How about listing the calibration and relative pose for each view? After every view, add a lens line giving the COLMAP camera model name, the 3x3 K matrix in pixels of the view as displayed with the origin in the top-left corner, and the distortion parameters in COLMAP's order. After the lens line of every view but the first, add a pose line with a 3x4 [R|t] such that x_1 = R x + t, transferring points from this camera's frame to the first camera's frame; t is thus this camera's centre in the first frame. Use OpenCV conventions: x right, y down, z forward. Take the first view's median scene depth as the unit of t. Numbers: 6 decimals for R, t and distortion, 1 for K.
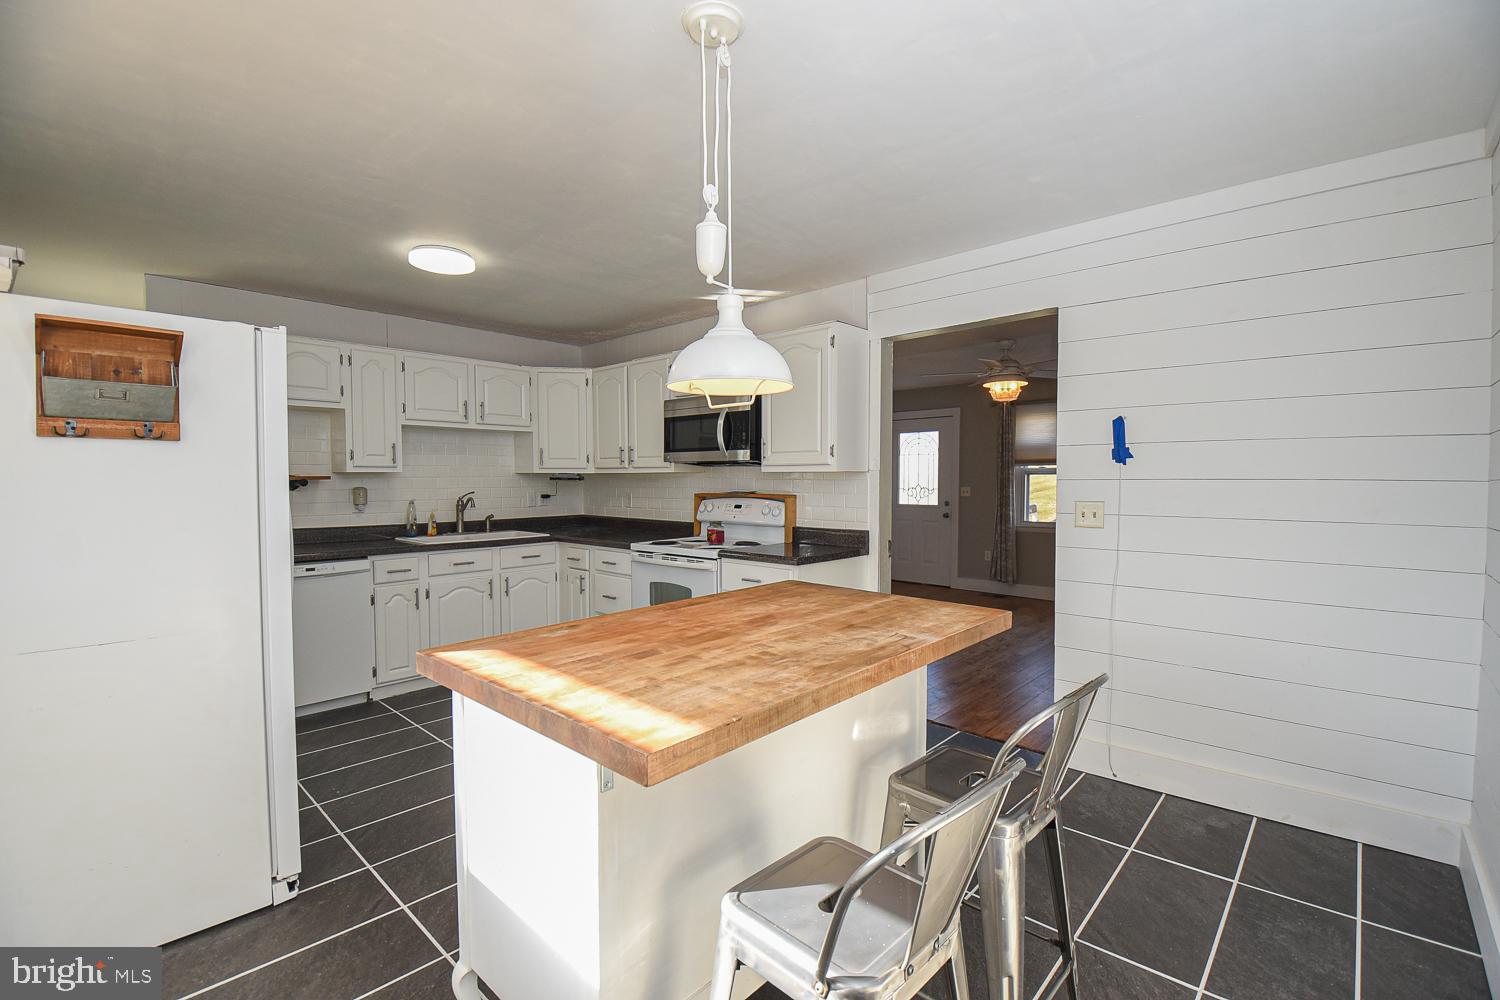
lens RADIAL K [[670.2, 0, 756.9], [0, 670.2, 502.1], [0, 0, 1]] dist [0.031498, -0.045247]
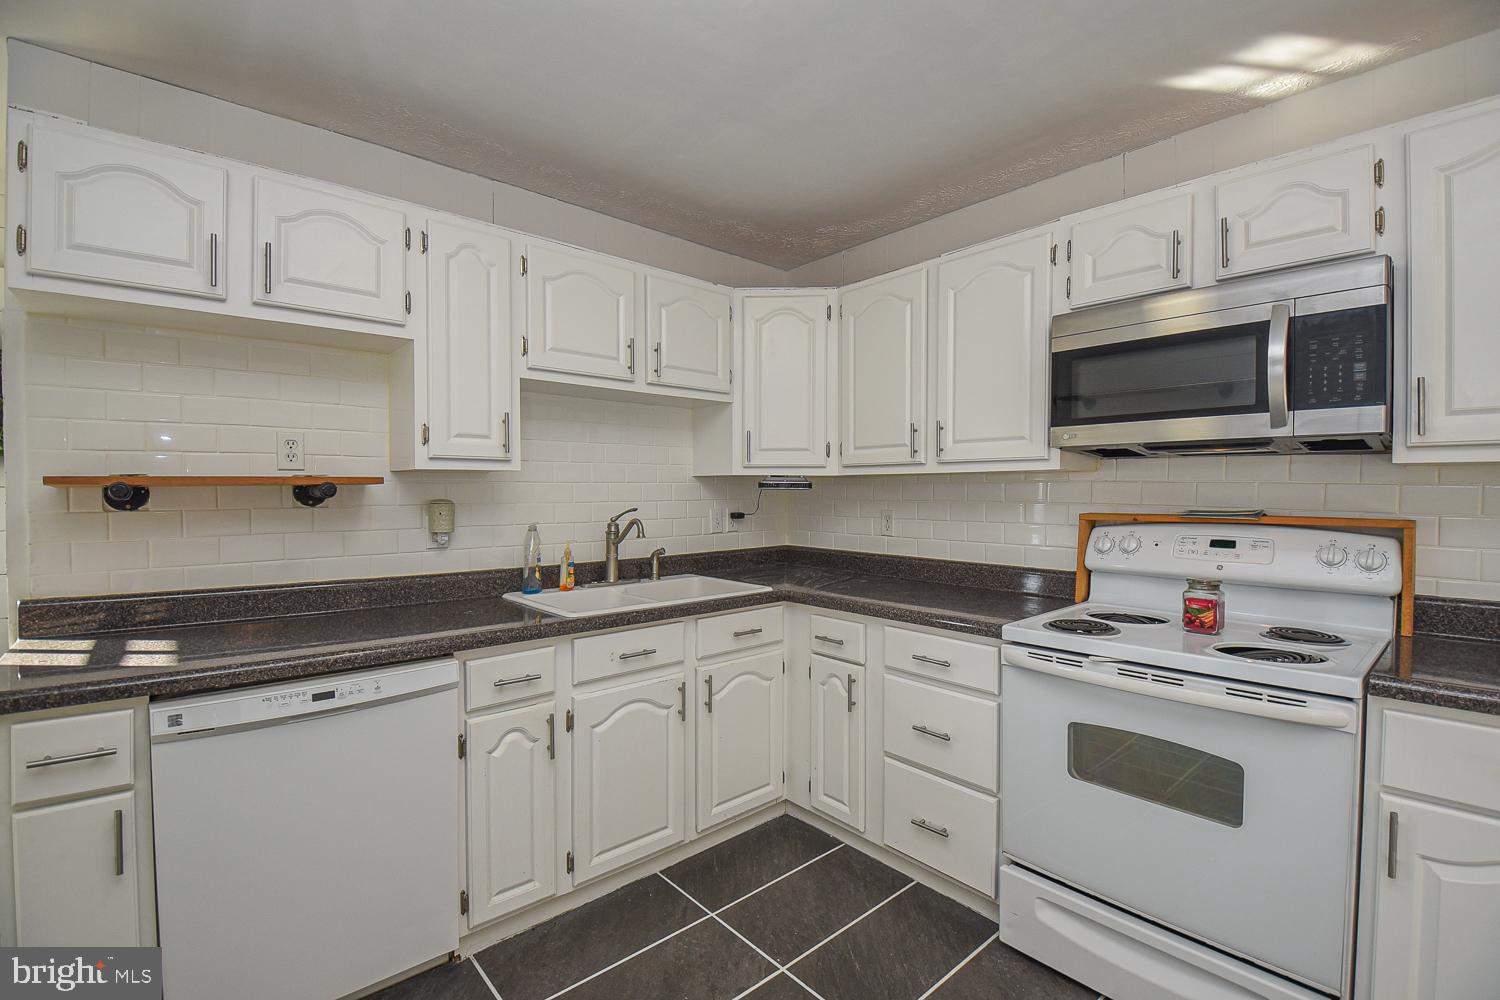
lens RADIAL K [[661.3, 0, 750.0], [0, 661.3, 500.0], [0, 0, 1]] dist [0.022249, -0.030720]
pose [[0.994182, 0.002617, -0.107682, -0.291912], [-0.004936, 0.999761, -0.021279, -0.011862], [0.107601, 0.021687, 0.993958, 0.507099]]
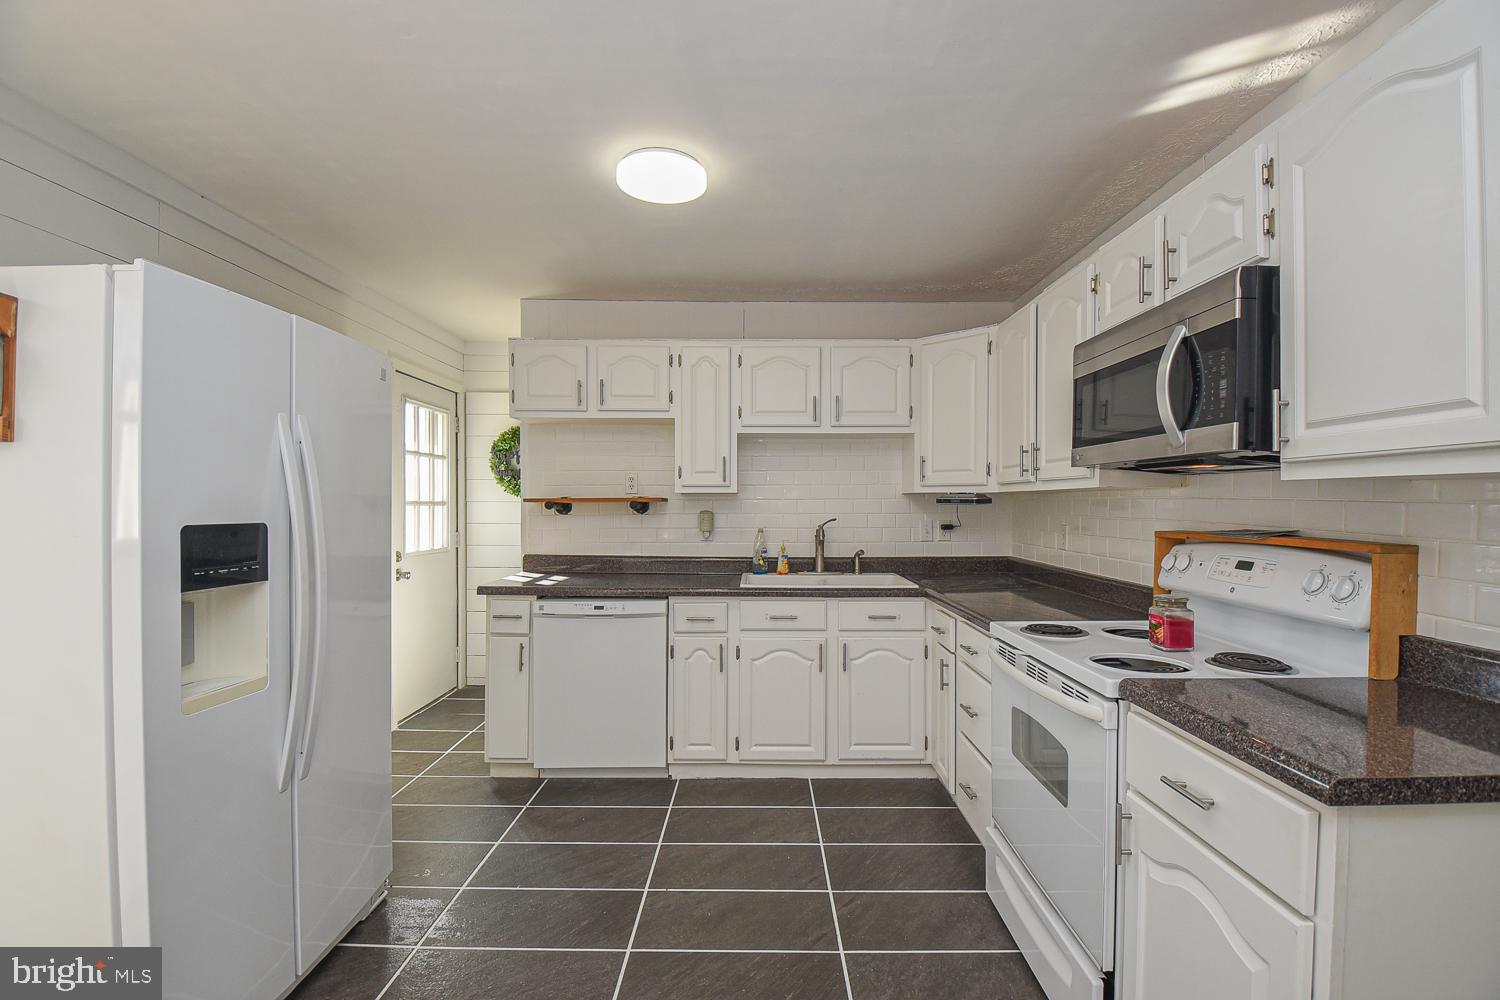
lens RADIAL K [[670.2, 0, 756.9], [0, 670.2, 502.1], [0, 0, 1]] dist [0.031498, -0.045247]
pose [[0.673773, 0.001147, -0.738938, 0.076574], [-0.028401, 0.999300, -0.024345, -0.014102], [0.738393, 0.037389, 0.673334, 0.473727]]
